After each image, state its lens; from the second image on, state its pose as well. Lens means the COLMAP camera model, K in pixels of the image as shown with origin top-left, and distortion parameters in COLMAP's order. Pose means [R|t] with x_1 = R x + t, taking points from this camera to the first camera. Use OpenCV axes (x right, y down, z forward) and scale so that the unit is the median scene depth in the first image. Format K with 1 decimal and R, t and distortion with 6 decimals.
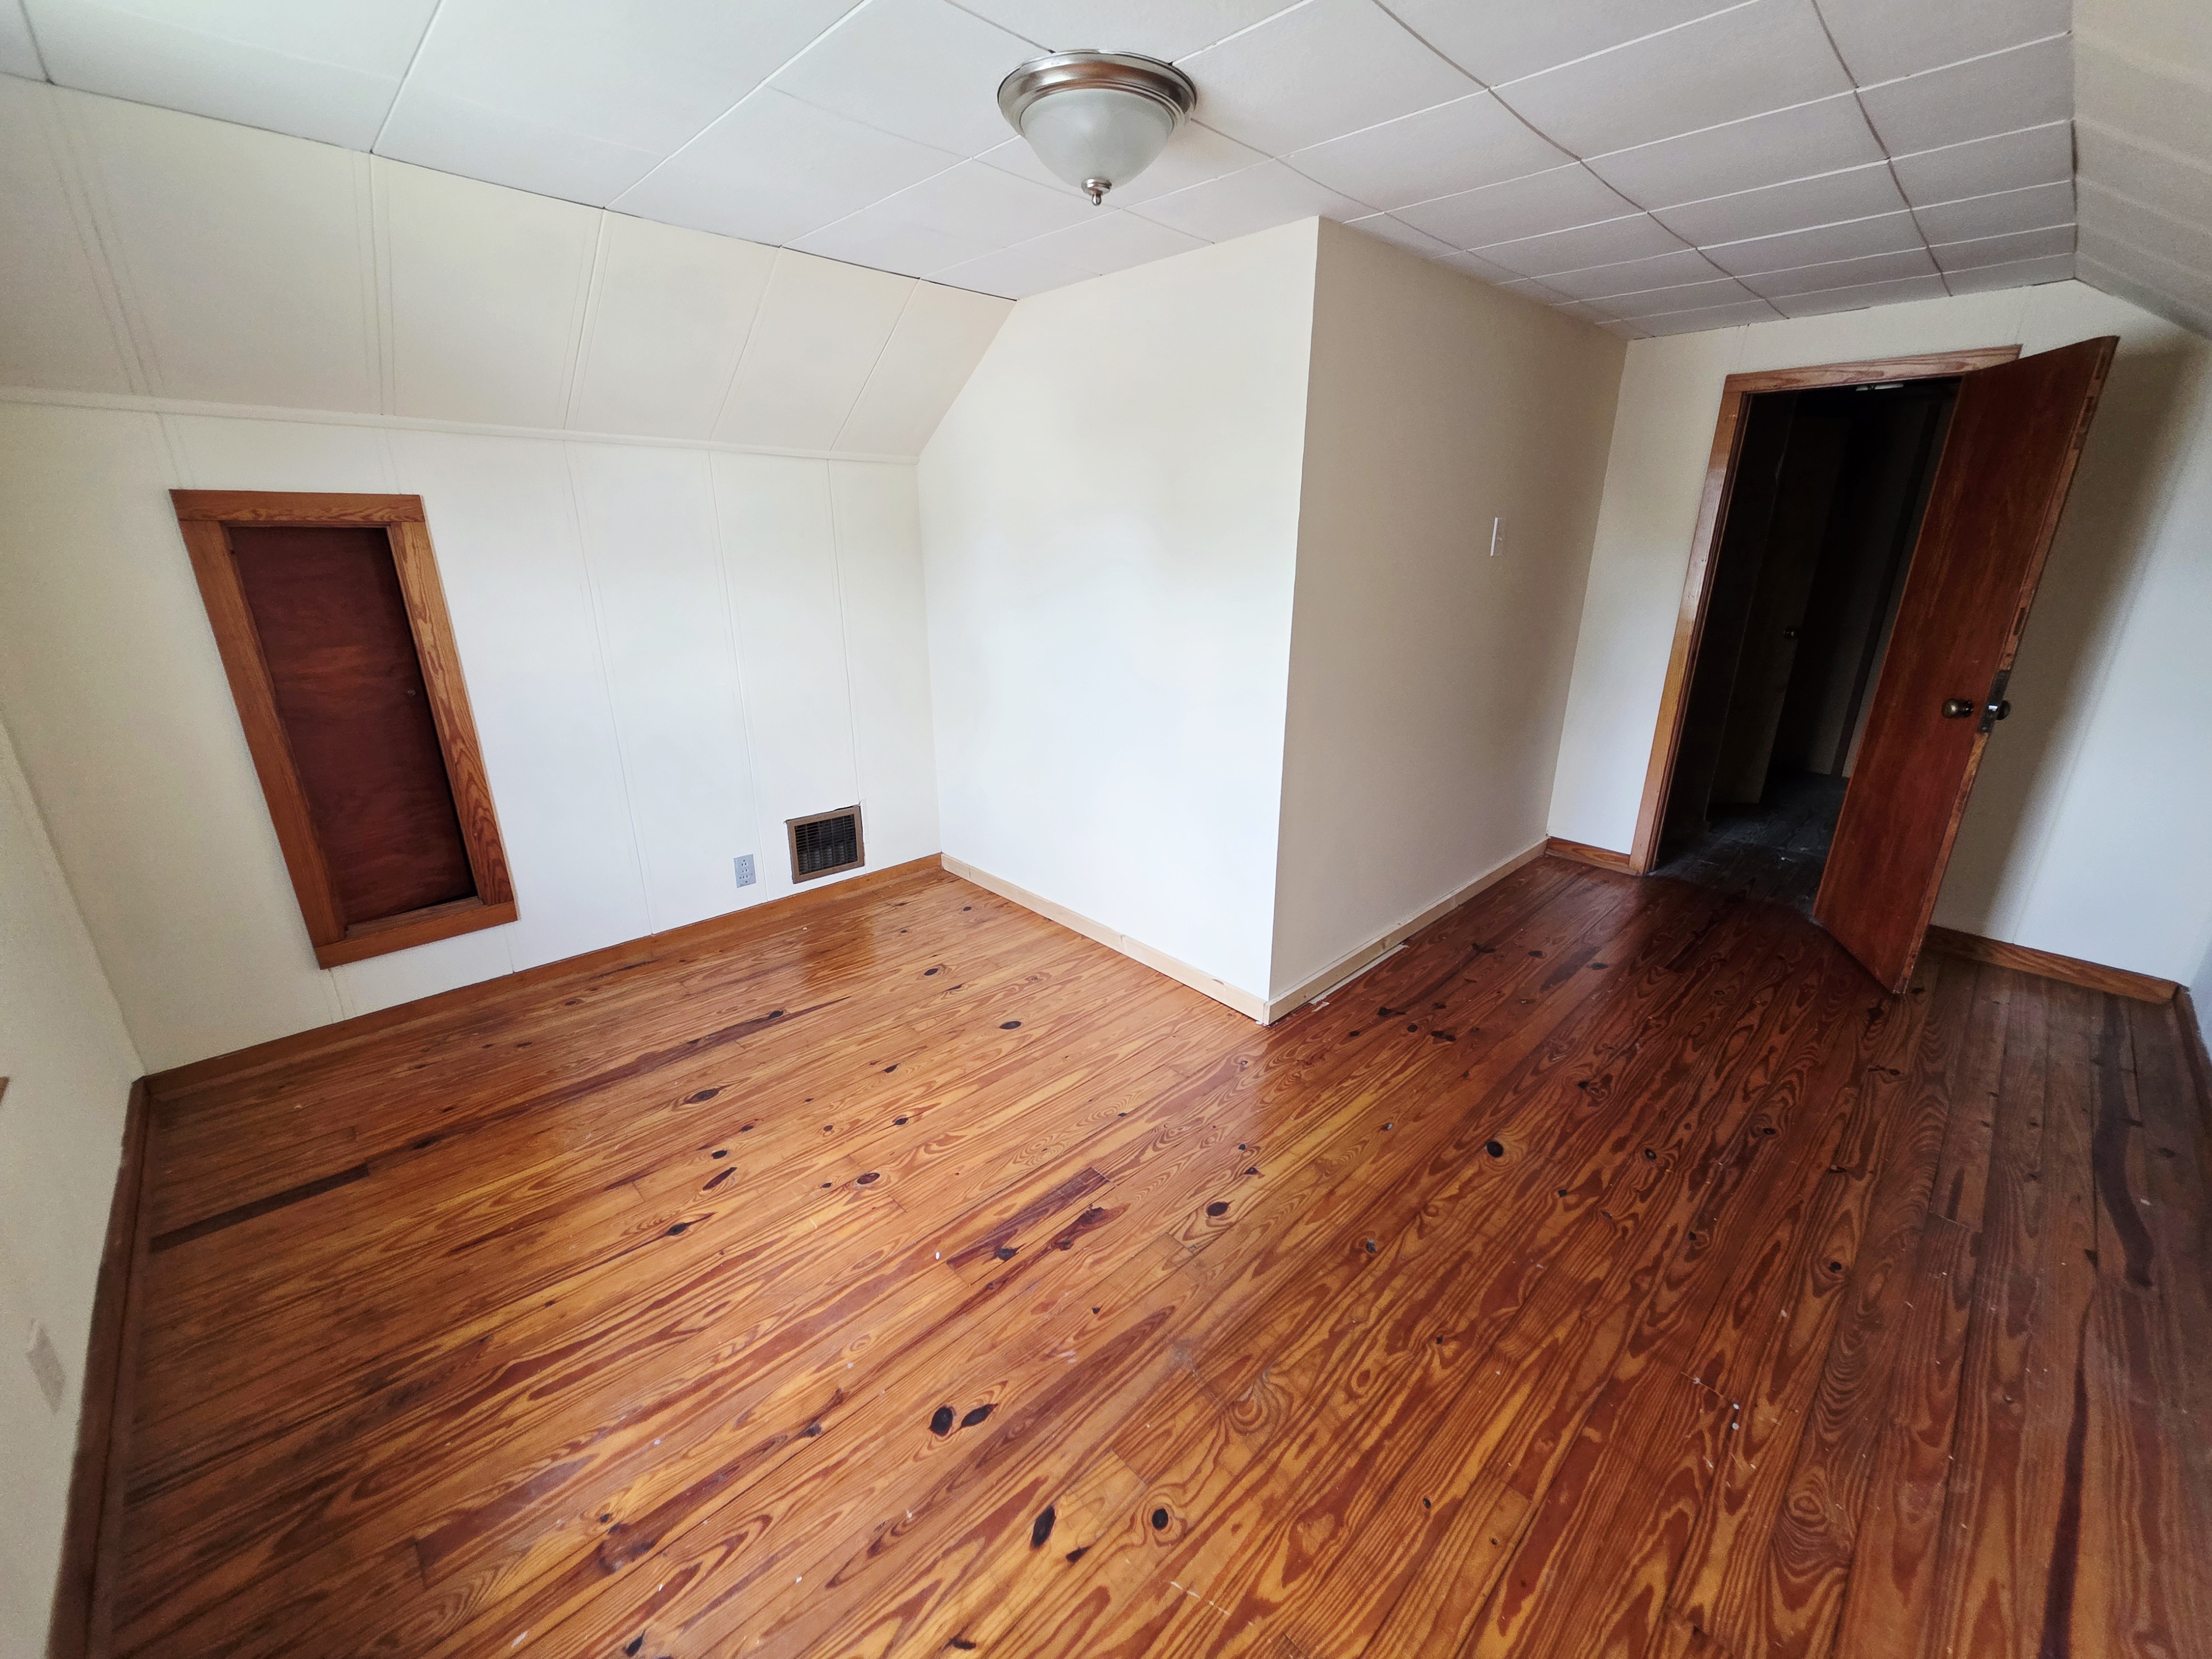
lens RADIAL K [[878.5, 0, 1101.8], [0, 878.5, 820.4], [0, 0, 1]] dist [0.000494, -0.000197]
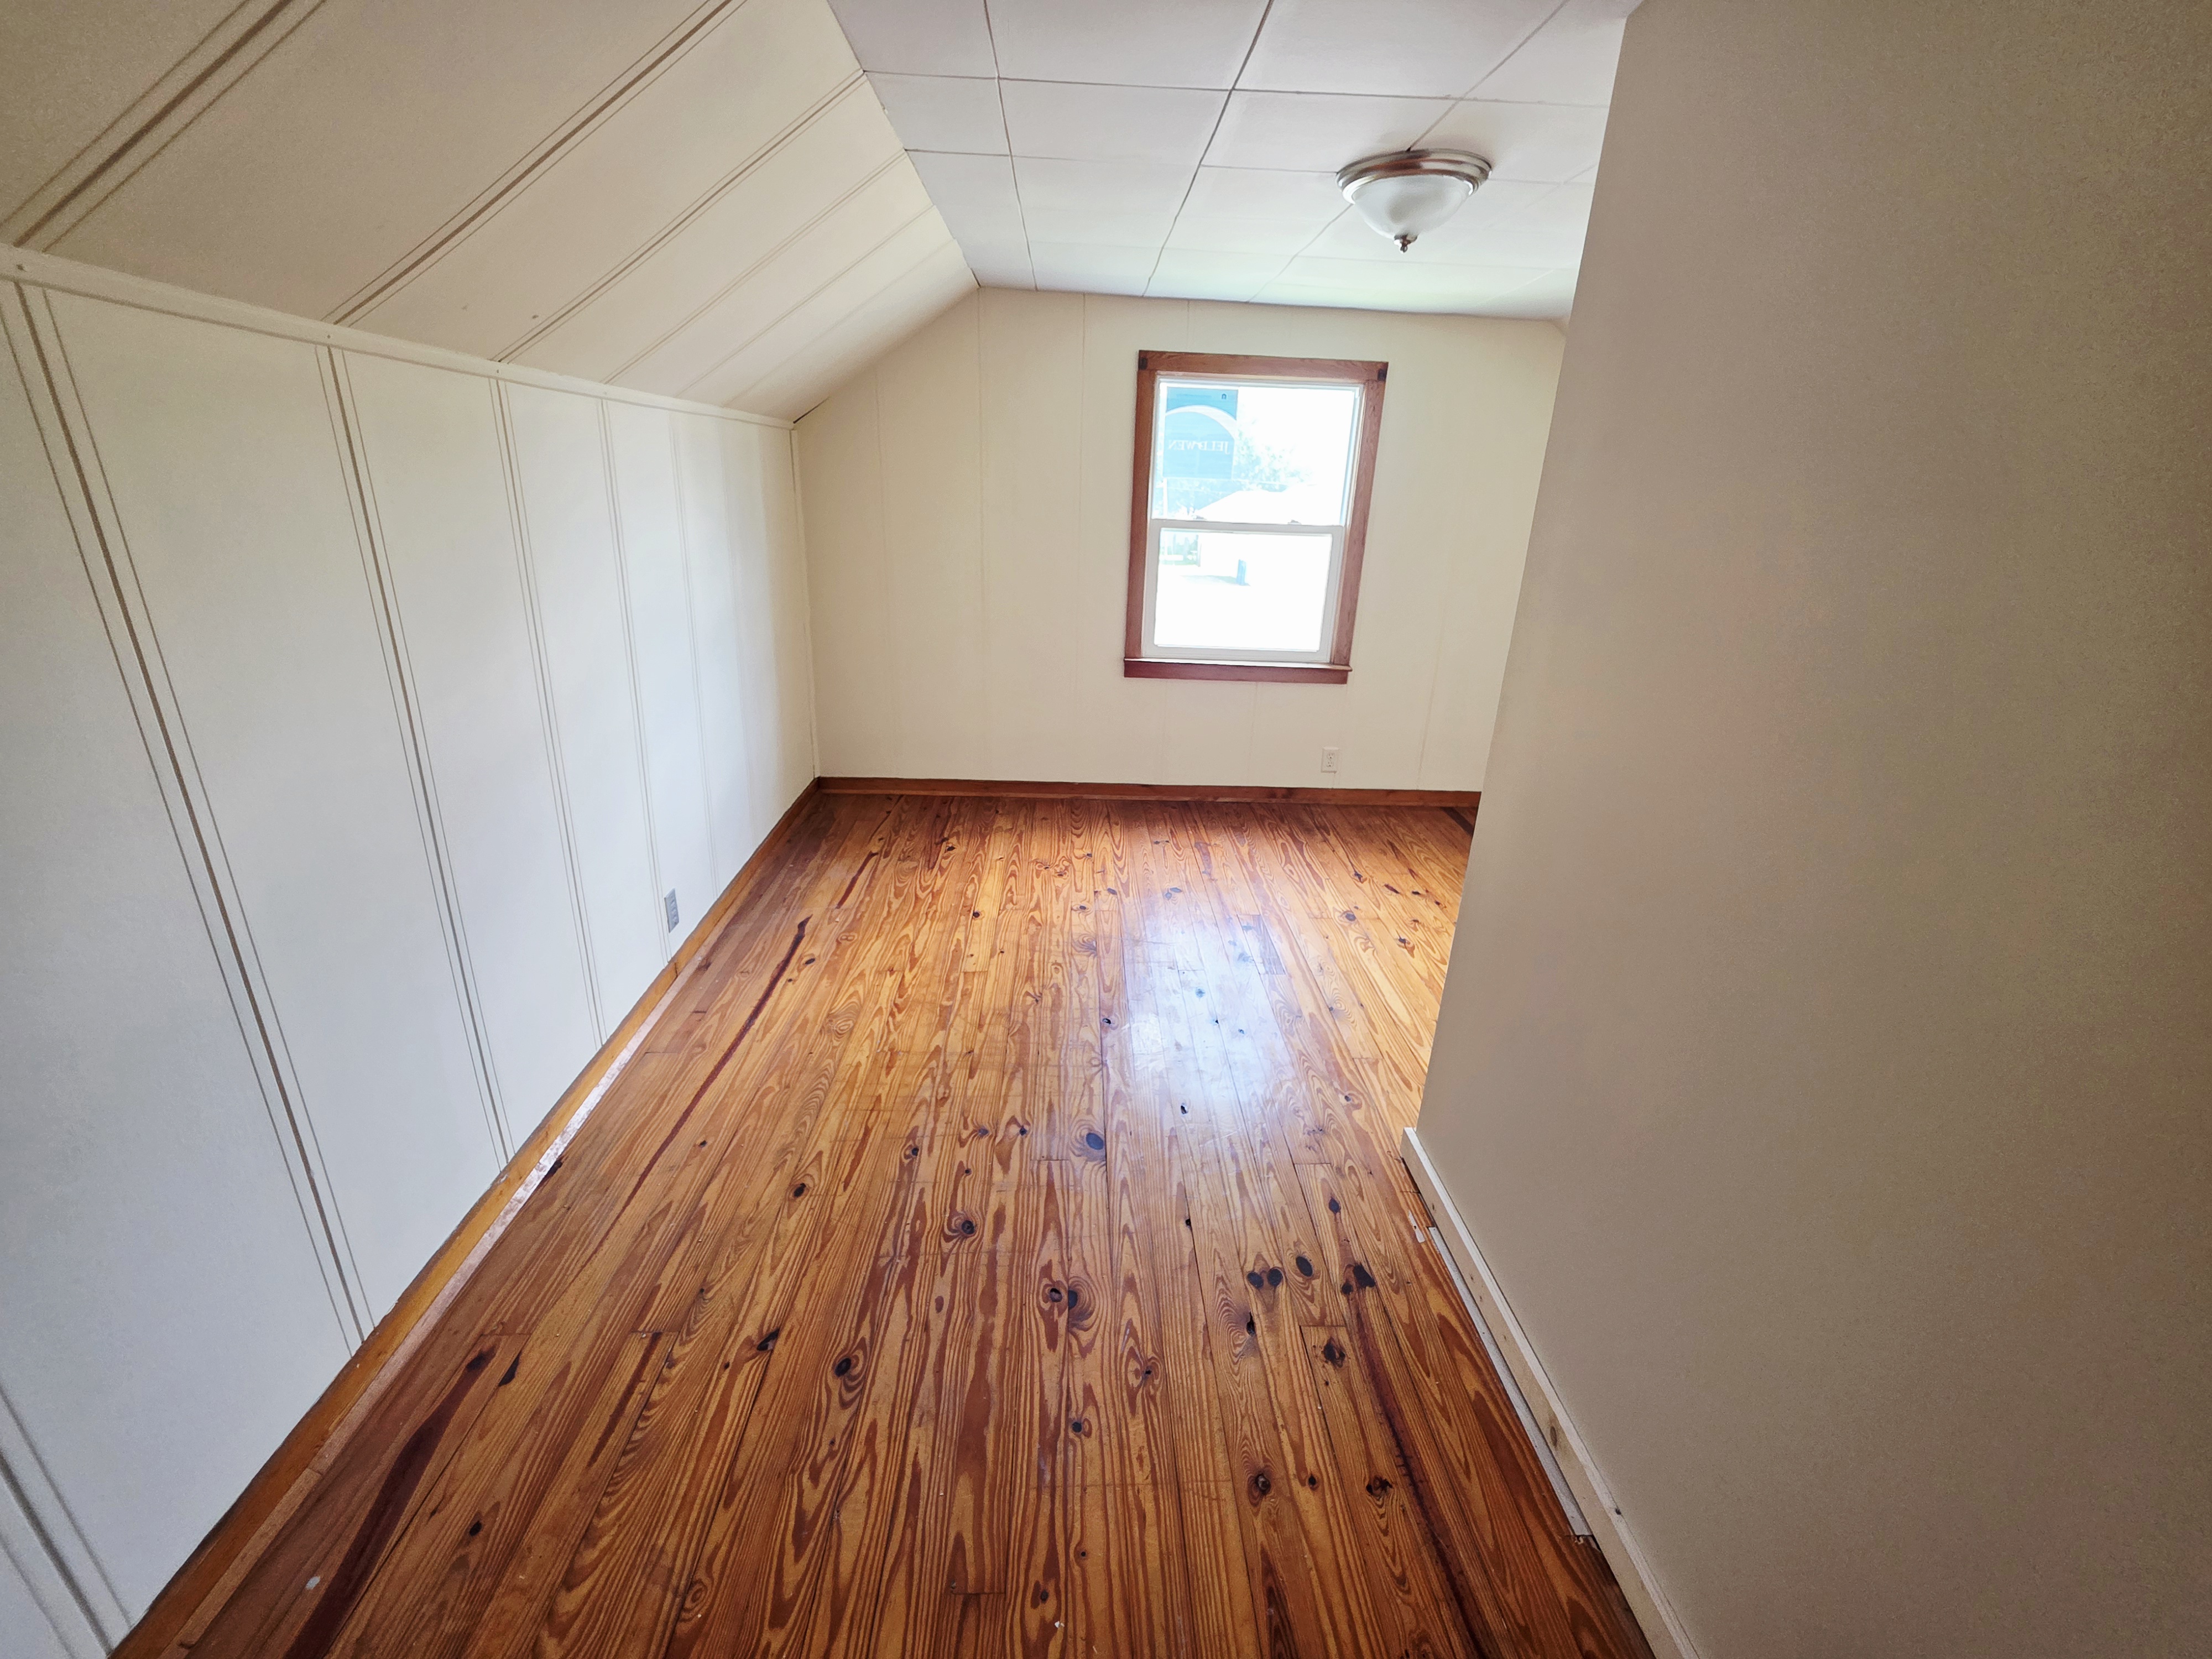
lens RADIAL K [[878.5, 0, 1101.8], [0, 878.5, 820.4], [0, 0, 1]] dist [0.000494, -0.000197]
pose [[-0.664612, 0.243875, -0.706269, 1.252351], [-0.264279, 0.807410, 0.527490, -0.503621], [0.698890, 0.537229, -0.472163, 1.538478]]
